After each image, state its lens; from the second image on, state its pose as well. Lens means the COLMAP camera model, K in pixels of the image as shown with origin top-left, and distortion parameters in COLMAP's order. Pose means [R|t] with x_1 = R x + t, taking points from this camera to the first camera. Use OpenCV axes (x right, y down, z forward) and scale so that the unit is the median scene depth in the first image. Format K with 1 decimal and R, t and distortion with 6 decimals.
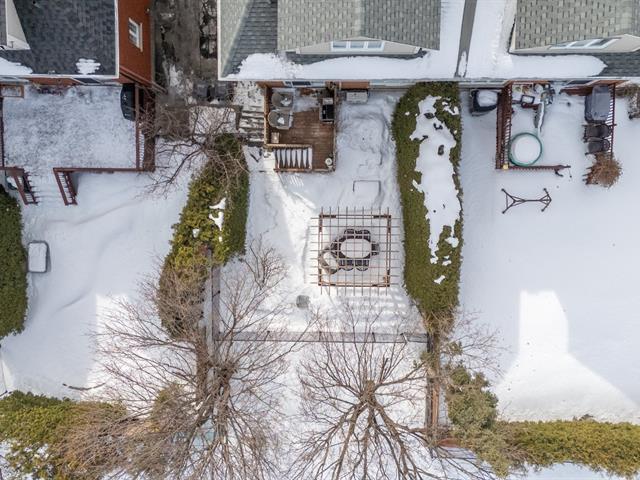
lens RADIAL K [[622.2, 0, 319.2], [0, 622.2, 235.6], [0, 0, 1]] dist [0.047921, 0.000000]
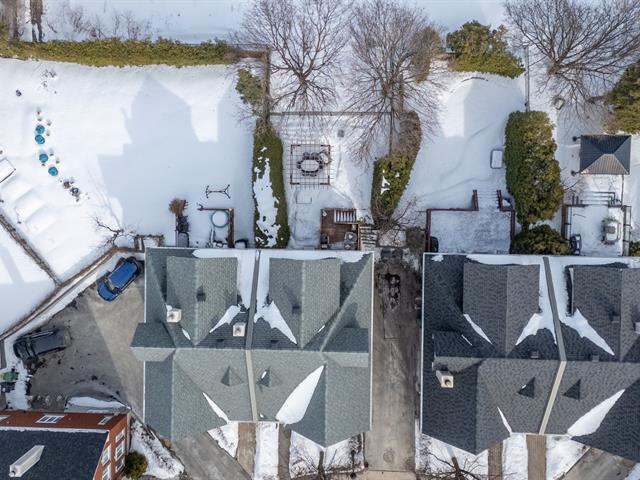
lens RADIAL K [[715.5, 0, 300.4], [0, 715.5, 246.5], [0, 0, 1]] dist [0.078221, 0.000000]
pose [[-0.994513, -0.011597, 0.103964, -0.133709], [-0.001778, -0.991818, -0.127646, 0.054224], [0.104594, -0.127131, 0.986356, -1.086313]]
